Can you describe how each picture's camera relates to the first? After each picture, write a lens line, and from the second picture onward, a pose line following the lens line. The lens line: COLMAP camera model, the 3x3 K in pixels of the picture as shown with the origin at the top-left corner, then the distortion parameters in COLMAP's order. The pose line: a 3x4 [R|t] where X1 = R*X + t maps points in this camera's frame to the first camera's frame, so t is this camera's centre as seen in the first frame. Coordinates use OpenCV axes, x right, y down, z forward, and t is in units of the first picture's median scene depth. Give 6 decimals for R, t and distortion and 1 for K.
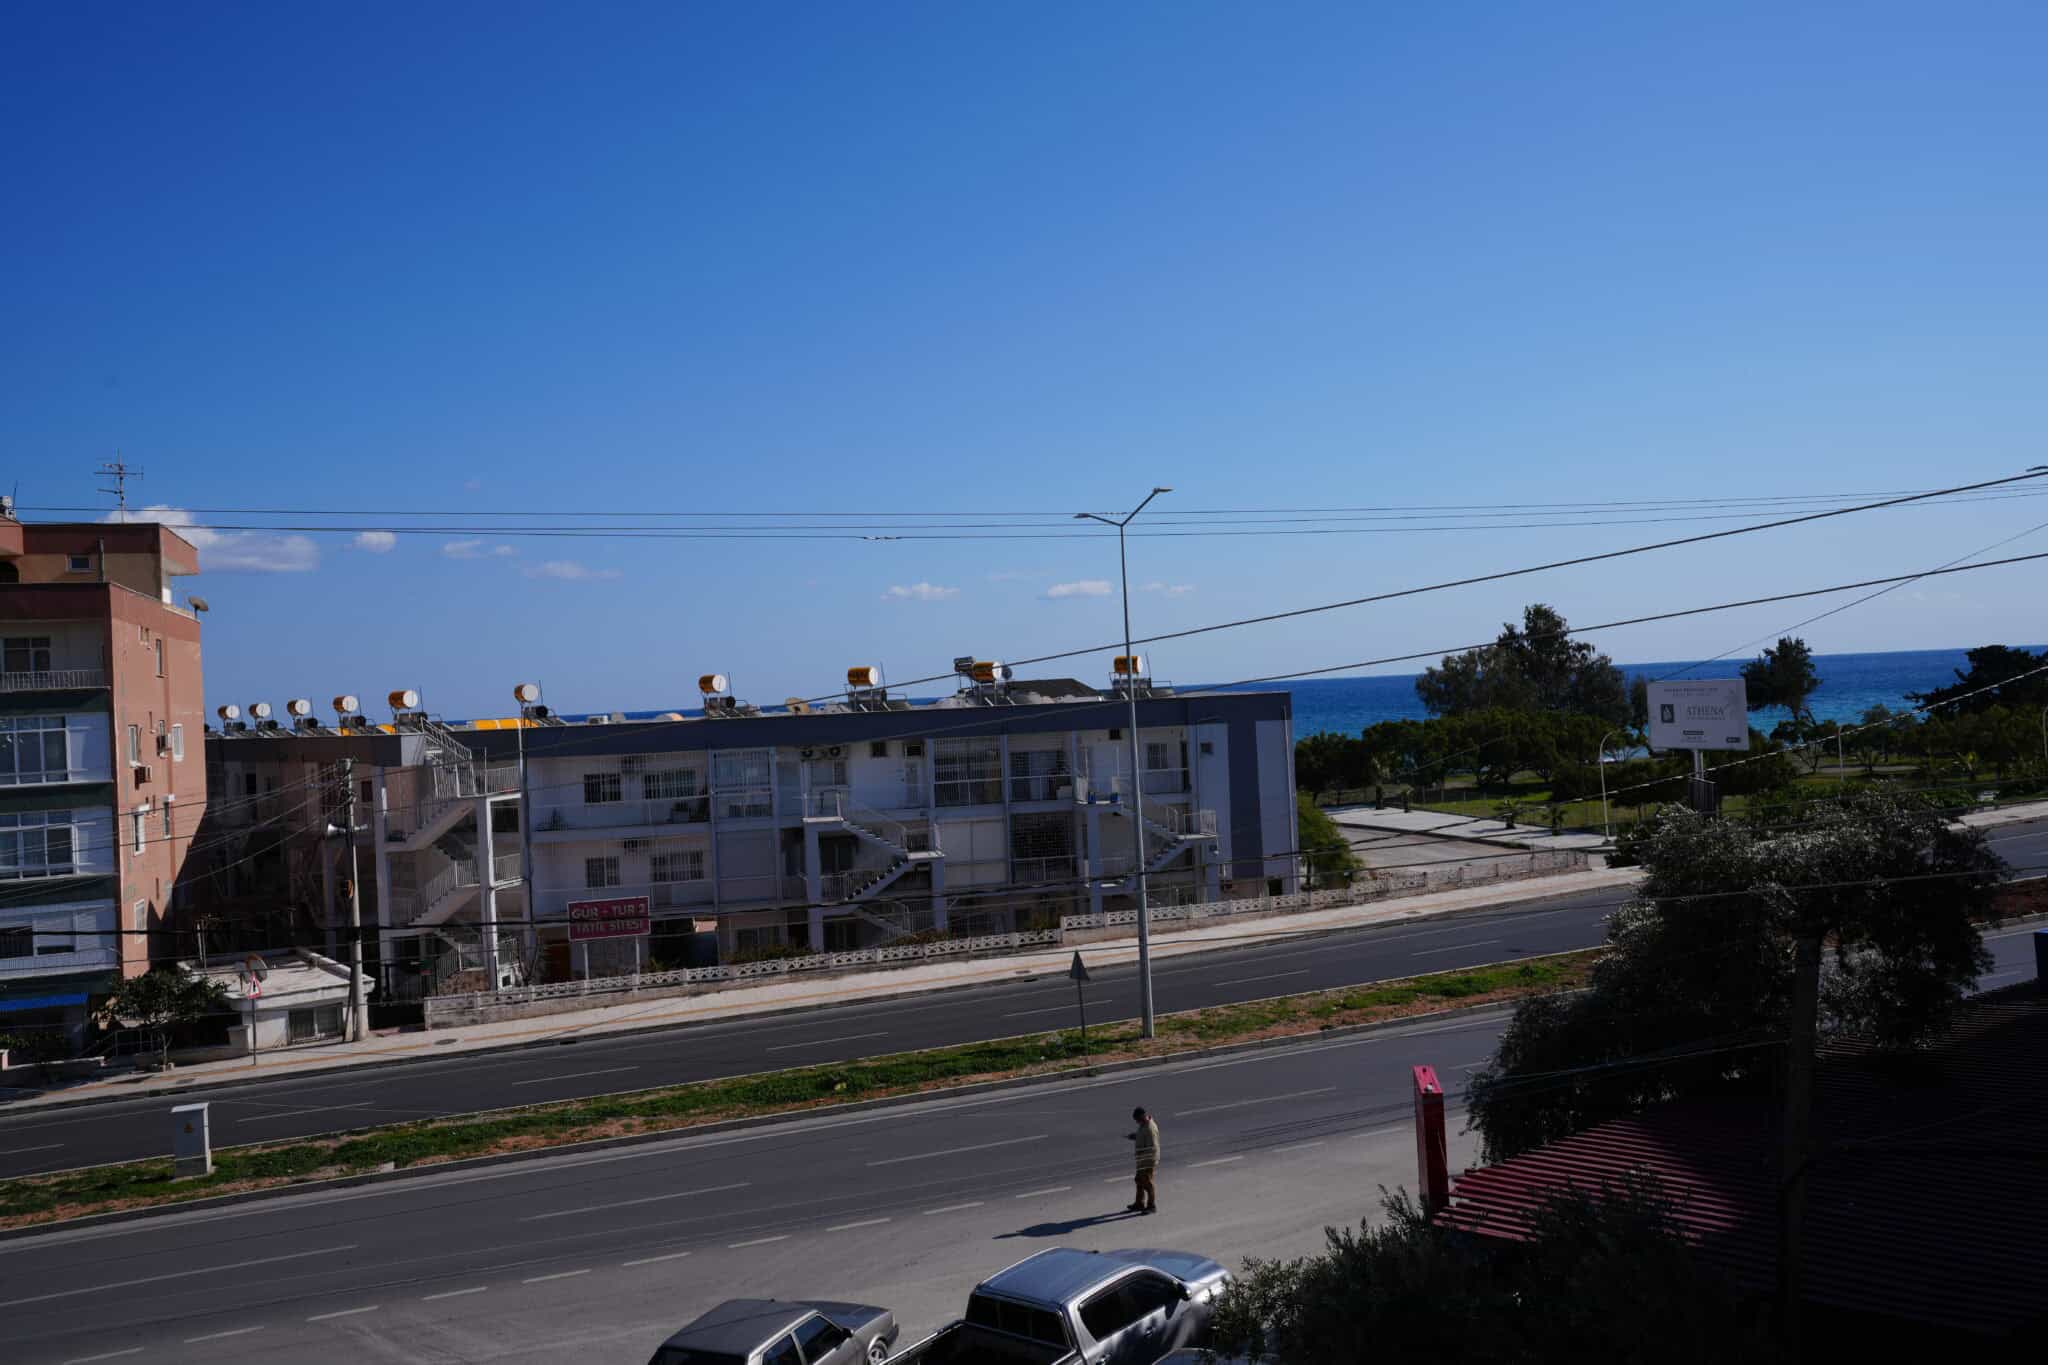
lens RADIAL K [[1569.5, 0, 1010.2], [0, 1569.5, 679.4], [0, 0, 1]] dist [-0.017227, 0.106741]
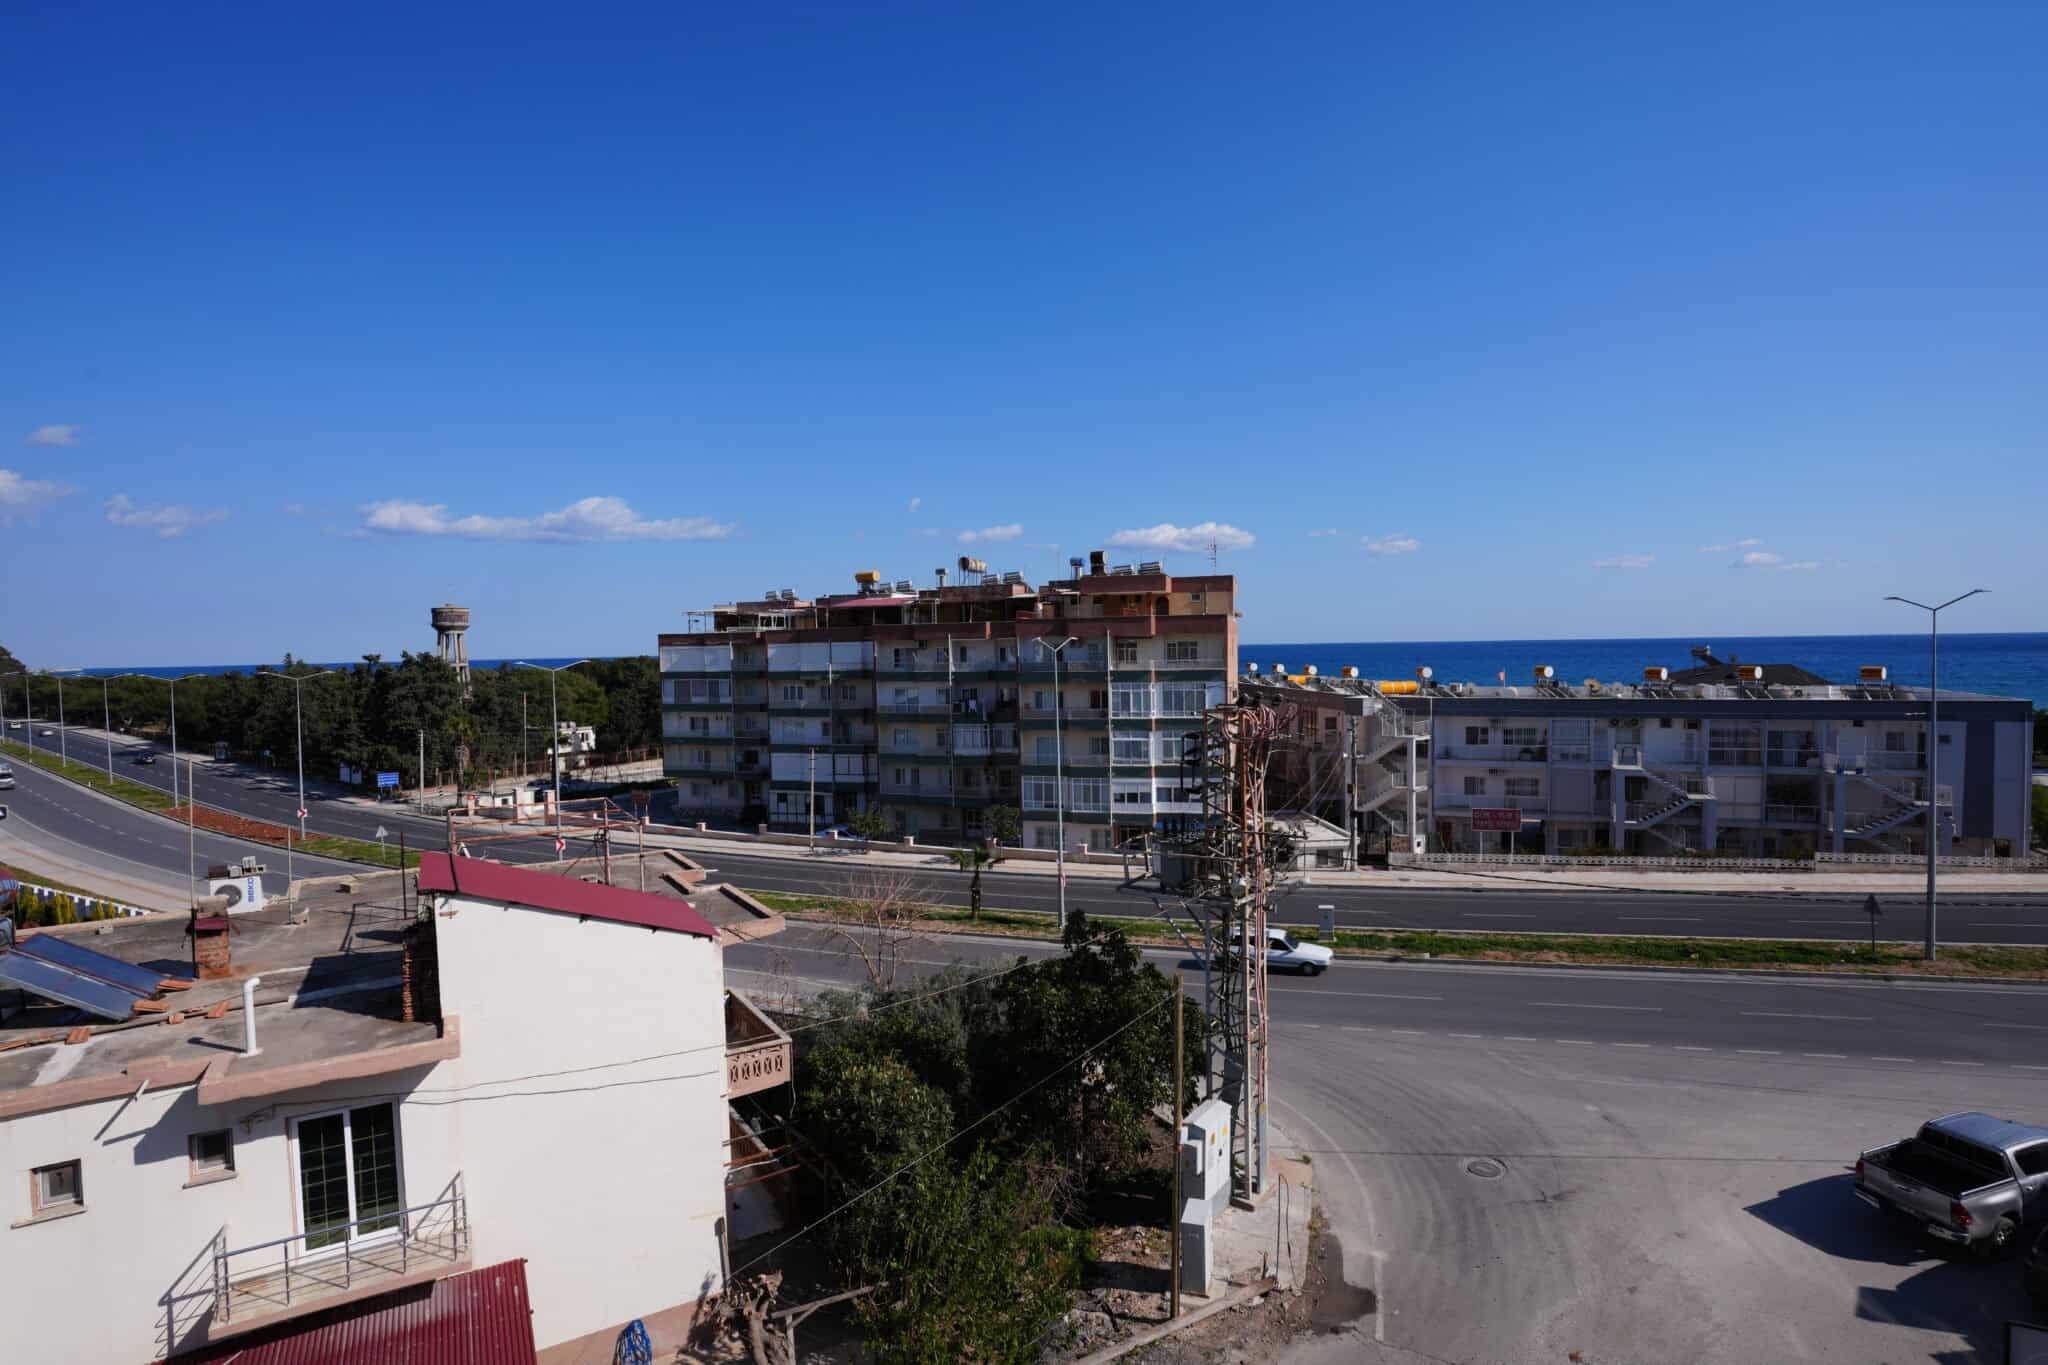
lens RADIAL K [[1004.8, 0, 1029.0], [0, 1004.8, 687.1], [0, 0, 1]] dist [-0.080249, 0.038200]
pose [[0.837916, 0.054864, -0.543034, -0.092360], [-0.018511, 0.997219, 0.072189, -0.048871], [0.545484, -0.050436, 0.836602, -0.131219]]
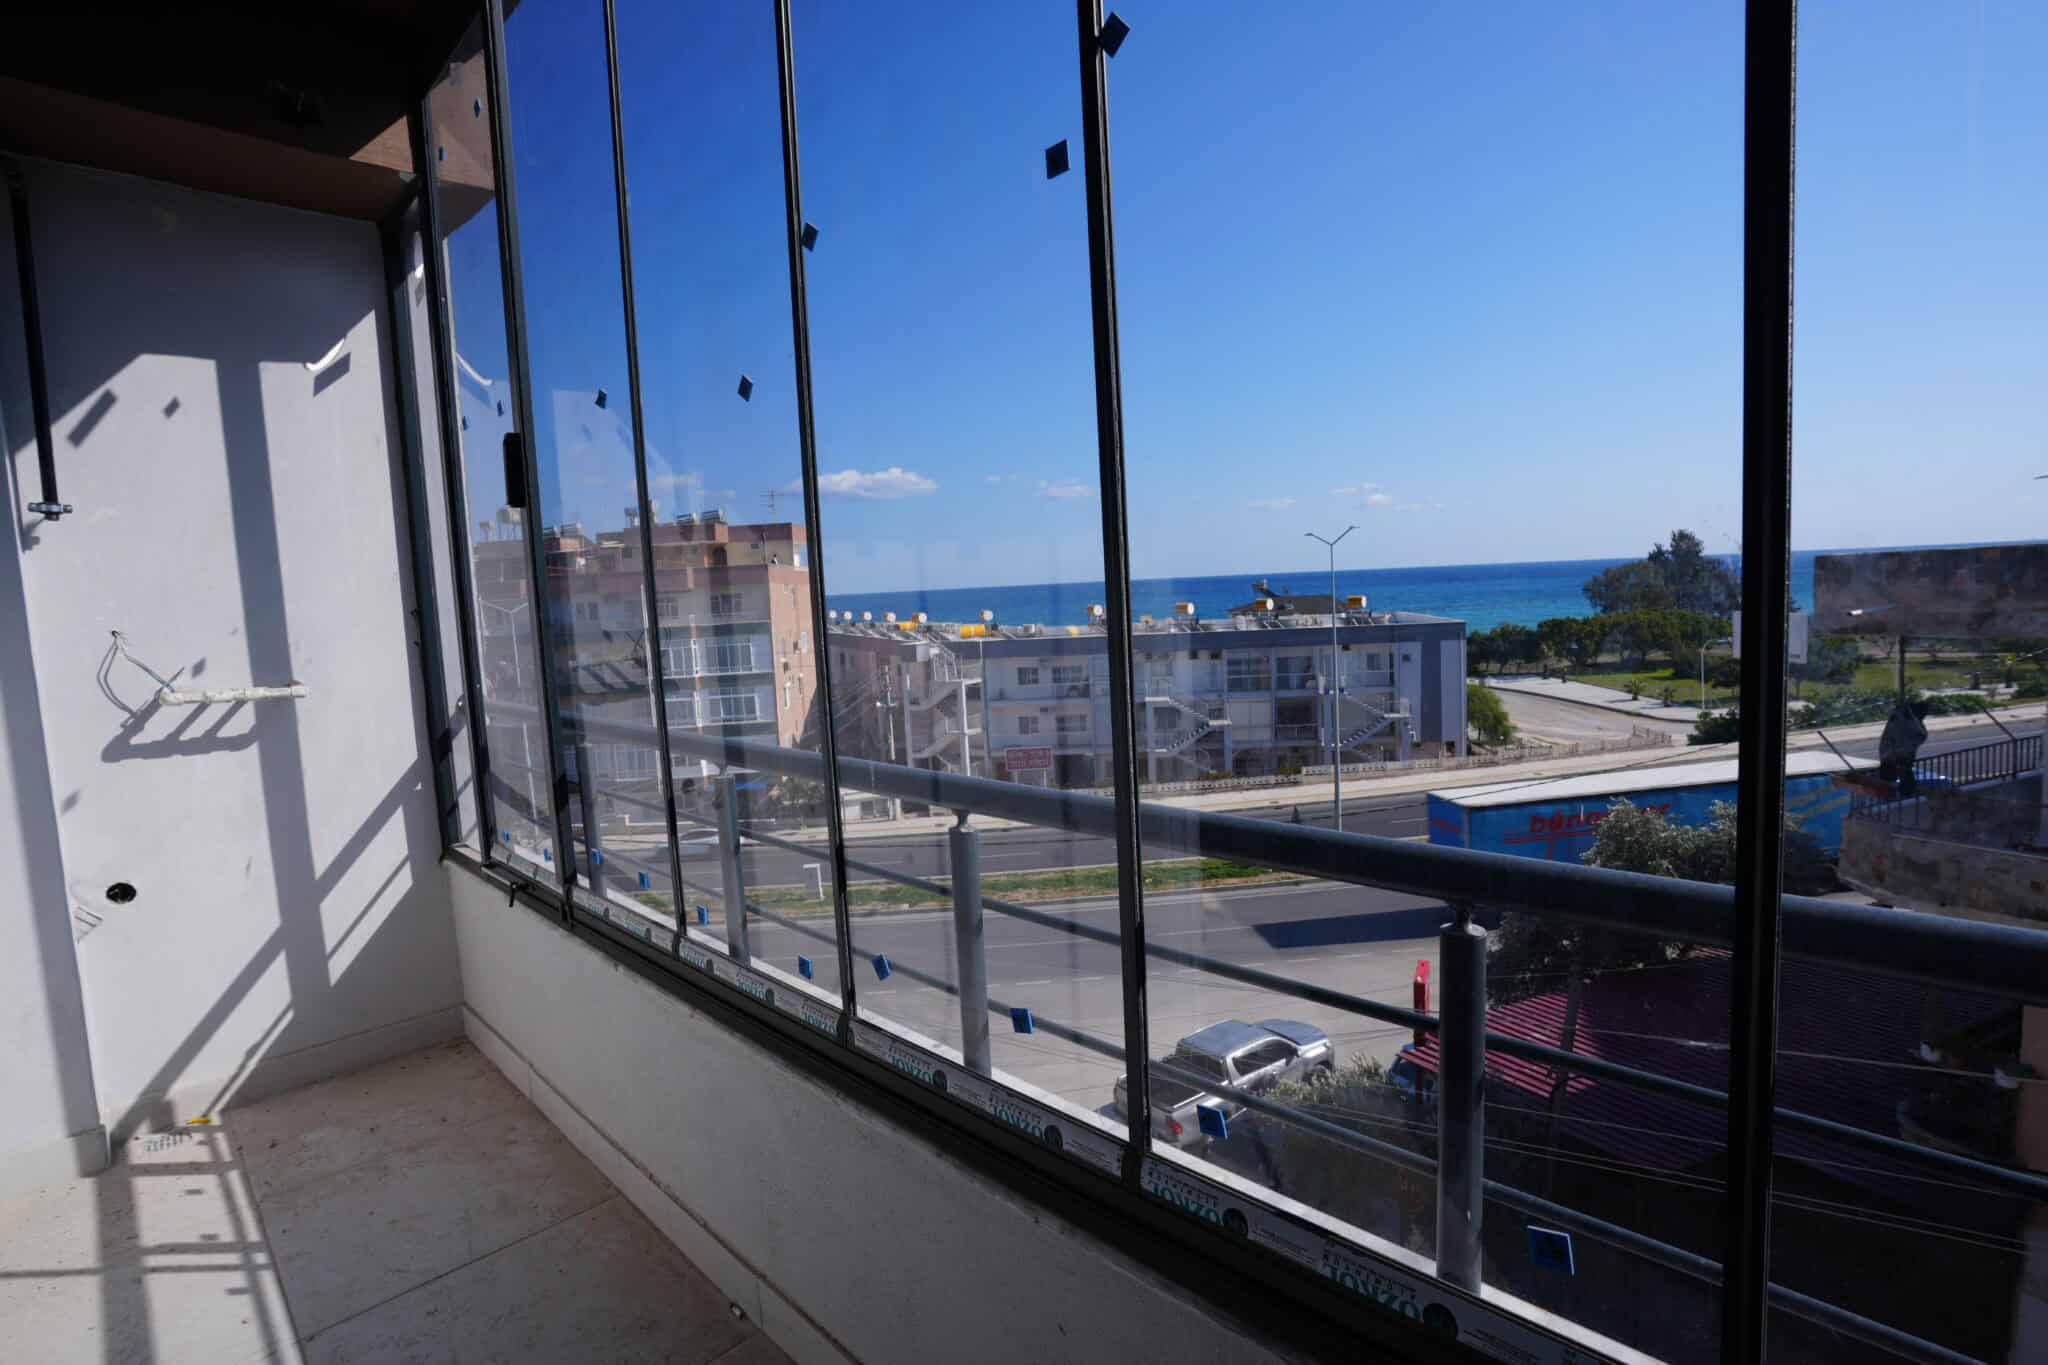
lens RADIAL K [[1004.8, 0, 1029.0], [0, 1004.8, 687.1], [0, 0, 1]] dist [-0.080249, 0.038200]
pose [[0.962956, 0.028275, -0.268173, 0.032478], [0.004926, 0.992477, 0.122329, -0.051742], [0.269615, -0.119118, 0.955573, -0.038138]]
